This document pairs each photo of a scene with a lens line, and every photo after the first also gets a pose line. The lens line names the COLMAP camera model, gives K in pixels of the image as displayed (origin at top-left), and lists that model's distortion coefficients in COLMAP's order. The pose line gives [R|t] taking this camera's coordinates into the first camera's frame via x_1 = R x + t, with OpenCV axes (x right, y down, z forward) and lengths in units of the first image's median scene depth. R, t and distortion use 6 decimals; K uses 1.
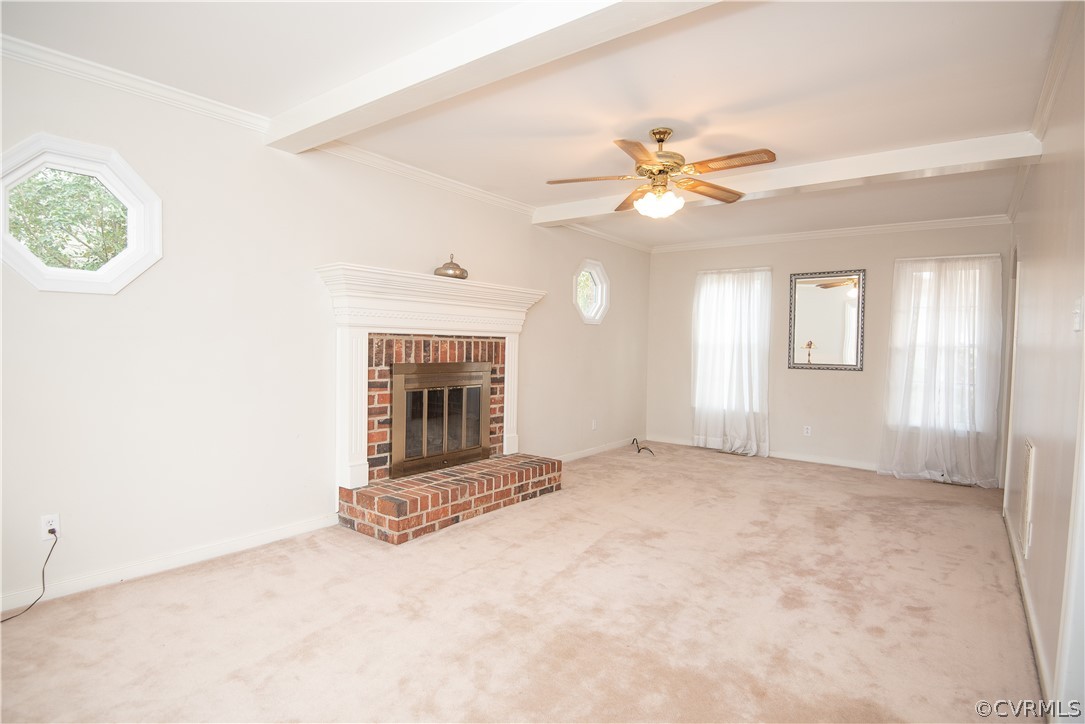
lens RADIAL K [[566.5, 0, 542.5], [0, 566.5, 362.0], [0, 0, 1]] dist [-0.000535, -0.000081]
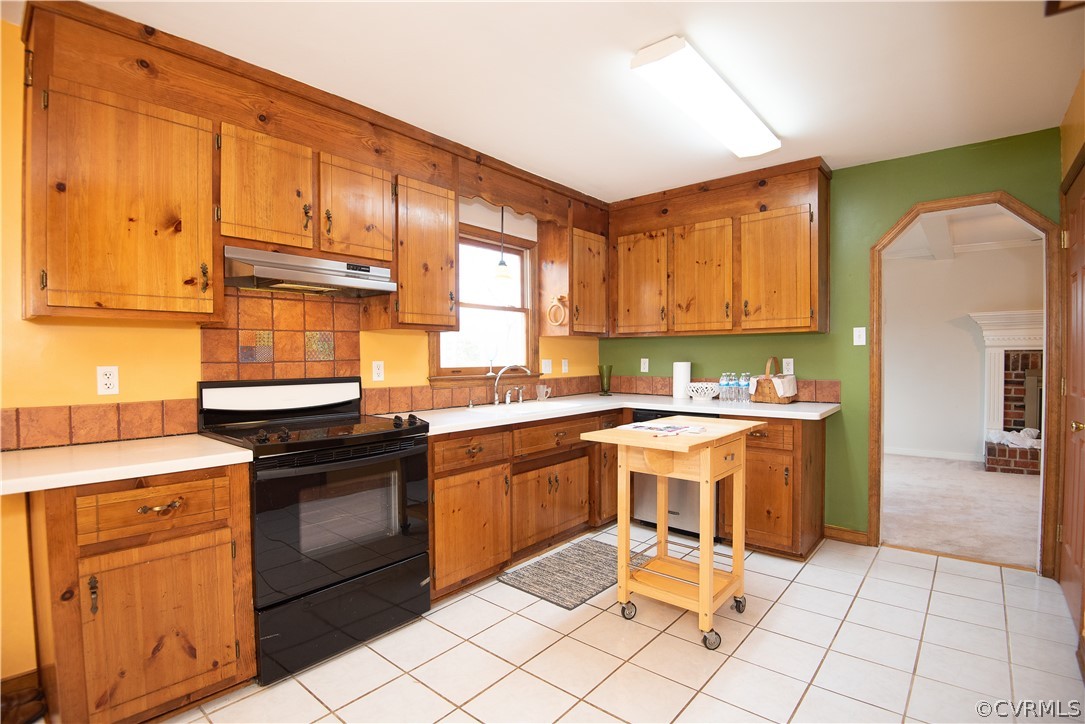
lens RADIAL K [[510.2, 0, 542.5], [0, 510.2, 362.0], [0, 0, 1]] dist [-0.002948, -0.027855]
pose [[-0.053080, -0.010774, -0.998532, 1.198422], [-0.028110, 0.999562, -0.009291, 0.033605], [0.998195, 0.027575, -0.053360, -0.258856]]
